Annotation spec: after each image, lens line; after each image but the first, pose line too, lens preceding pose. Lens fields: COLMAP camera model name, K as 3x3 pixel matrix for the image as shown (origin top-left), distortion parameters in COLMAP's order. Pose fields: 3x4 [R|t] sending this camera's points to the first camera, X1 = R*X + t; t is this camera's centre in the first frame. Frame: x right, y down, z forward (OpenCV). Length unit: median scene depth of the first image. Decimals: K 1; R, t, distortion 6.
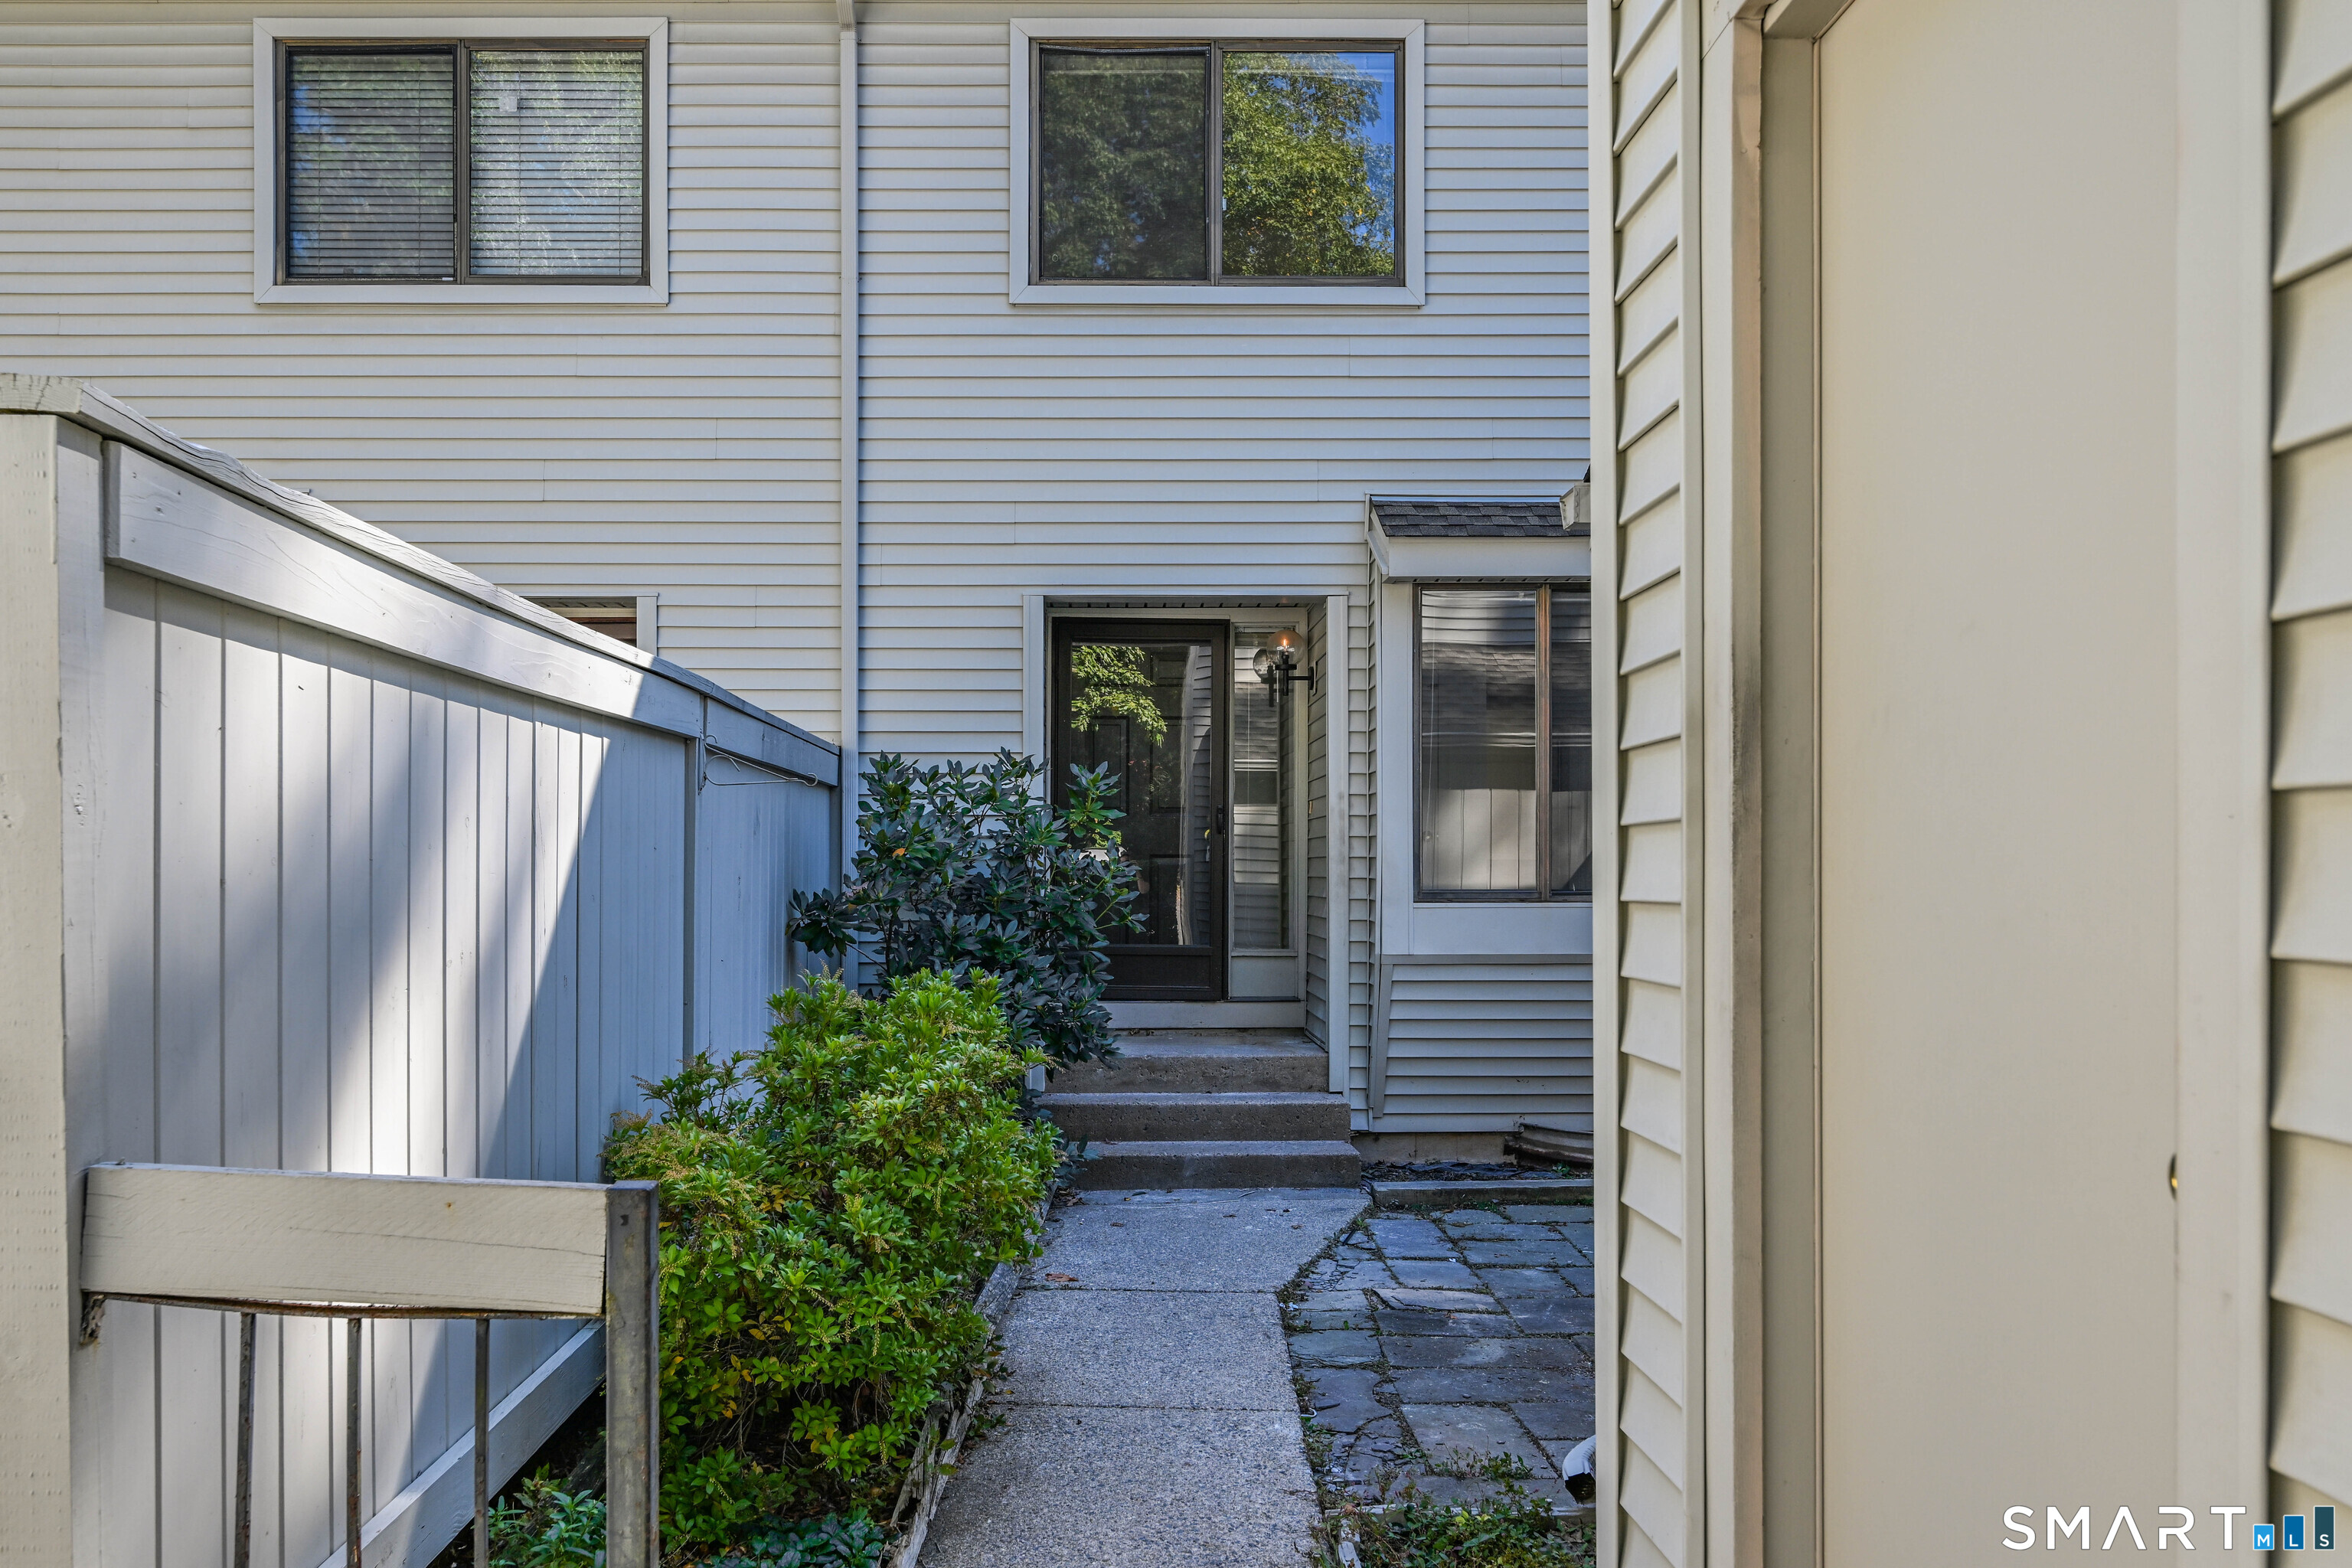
lens RADIAL K [[1706.6, 0, 1175.6], [0, 1706.6, 863.6], [0, 0, 1]] dist [0.009253, 0.003679]
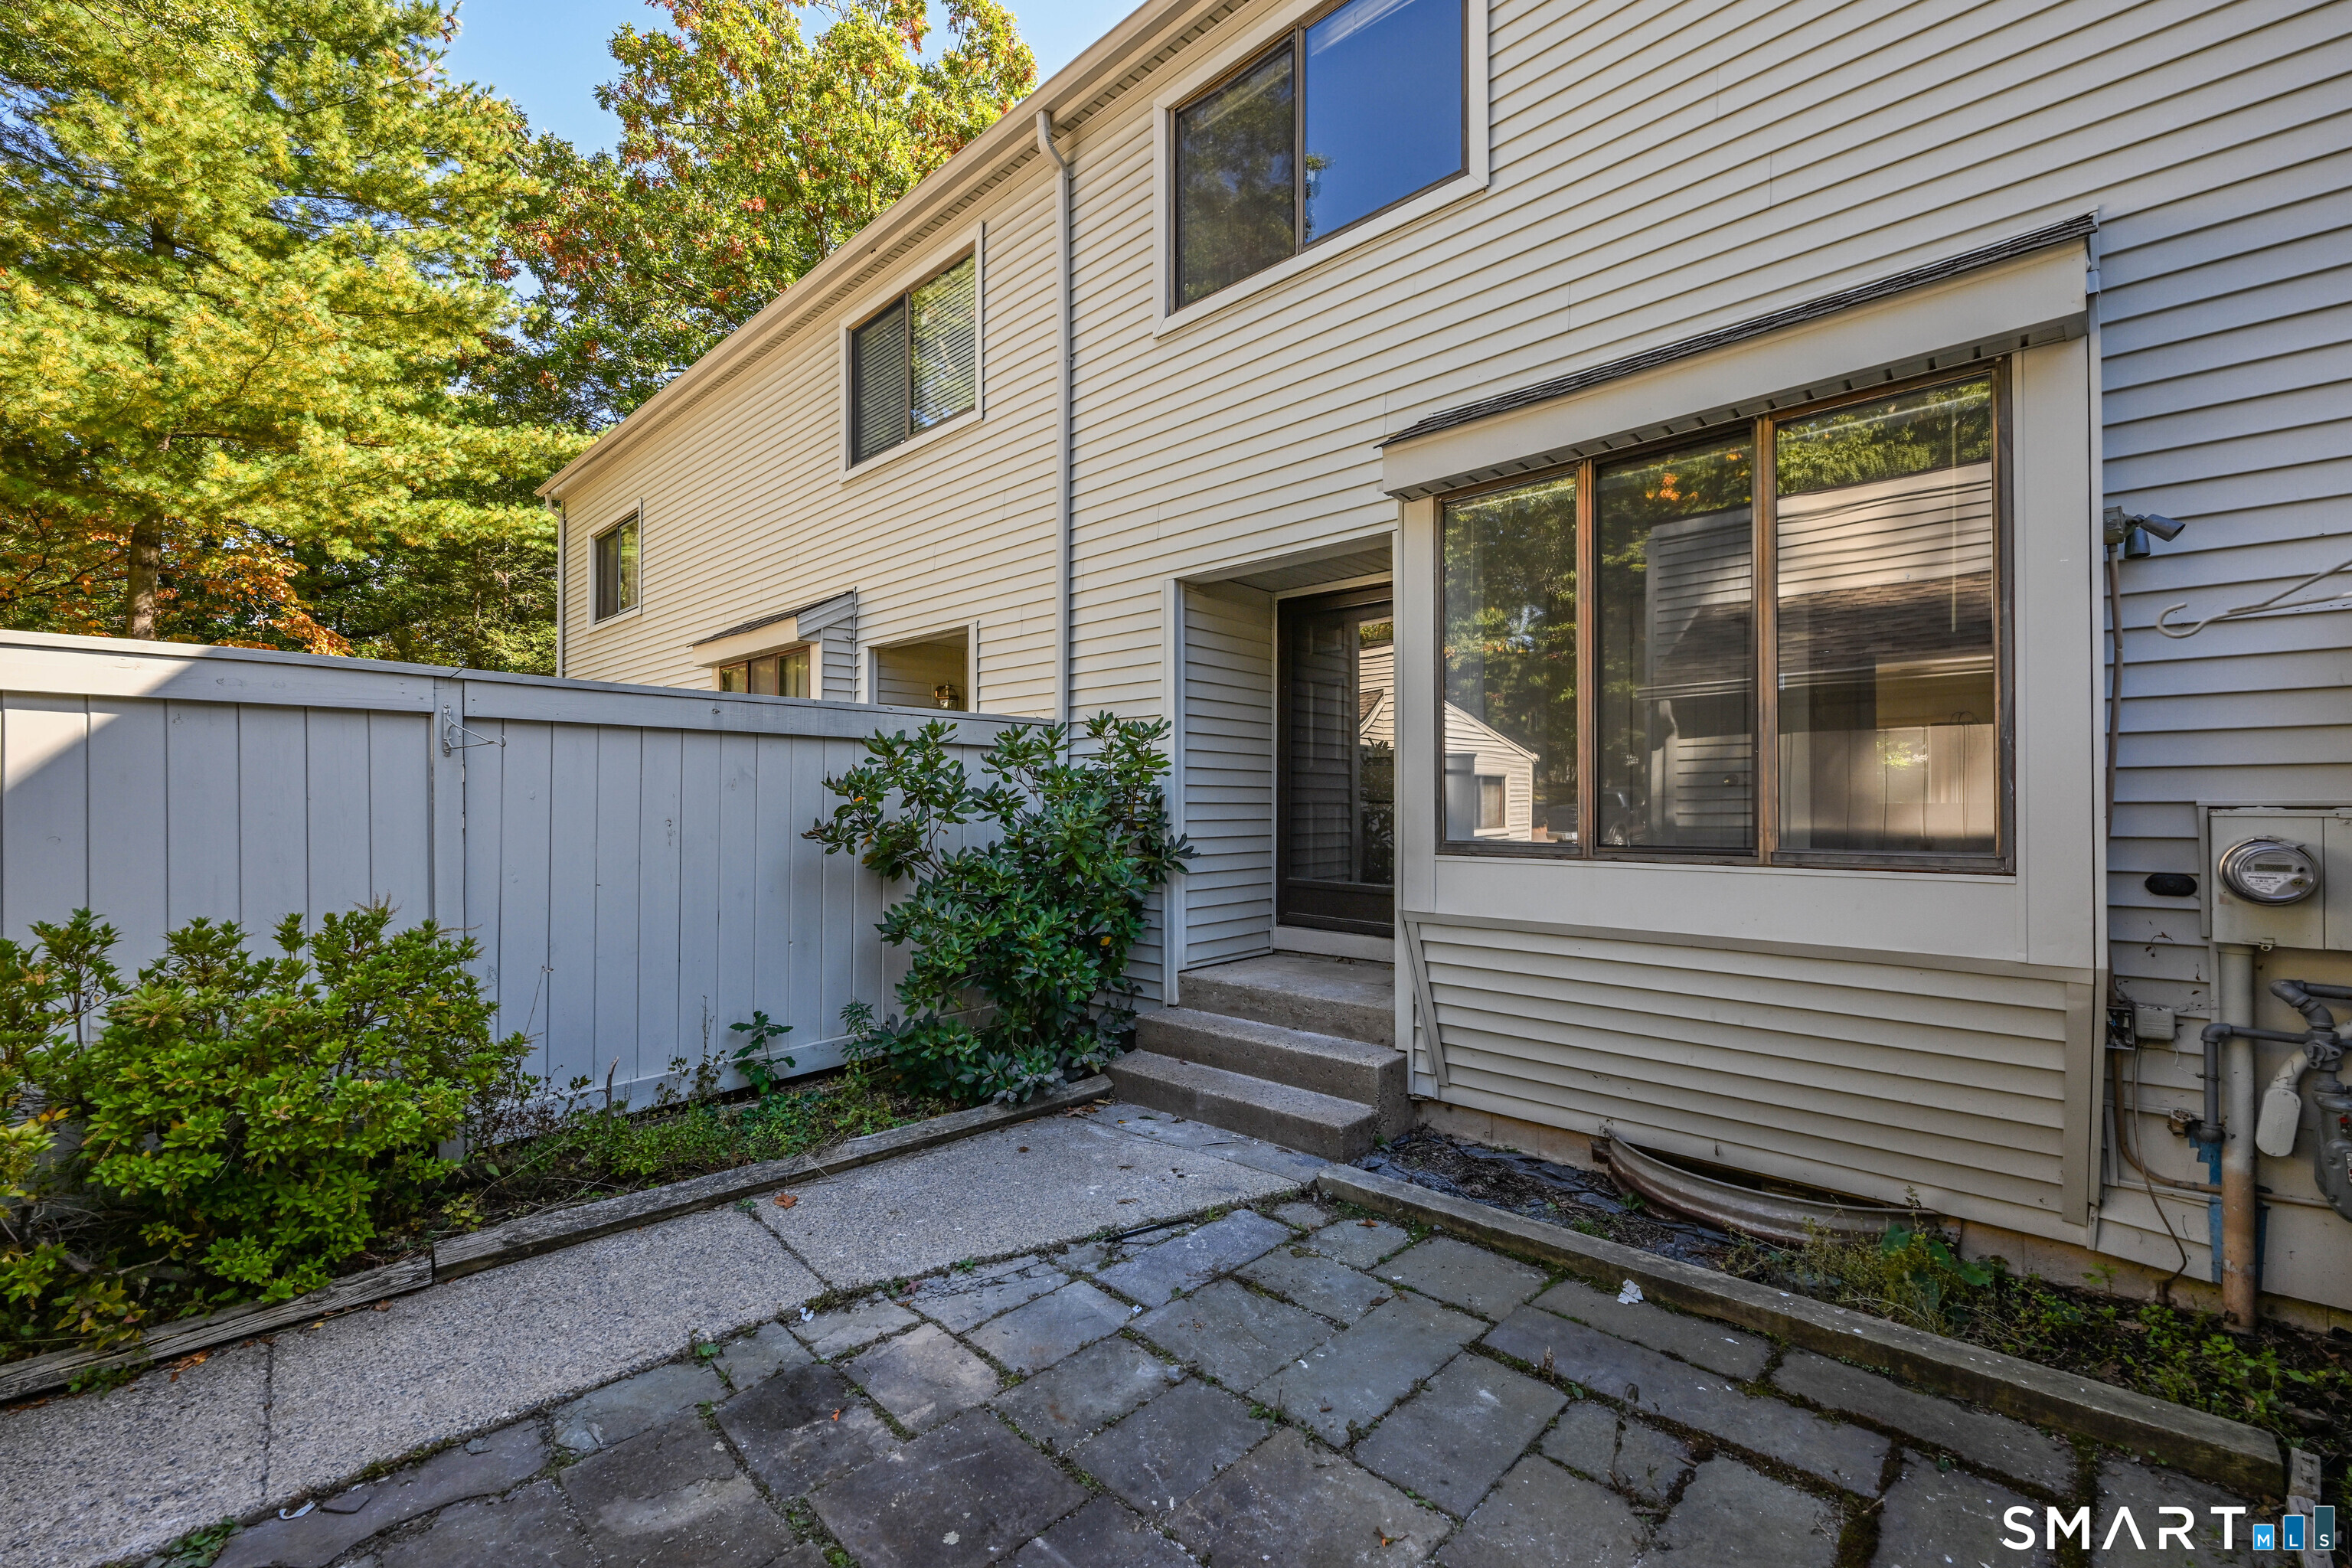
lens RADIAL K [[963.4, 0, 1173.4], [0, 963.4, 797.0], [0, 0, 1]] dist [-0.000261, 0.000012]
pose [[0.718936, -0.003862, -0.695066, 0.443831], [0.001060, 0.999989, -0.004460, -0.006031], [0.695076, 0.002469, 0.718932, 0.619962]]
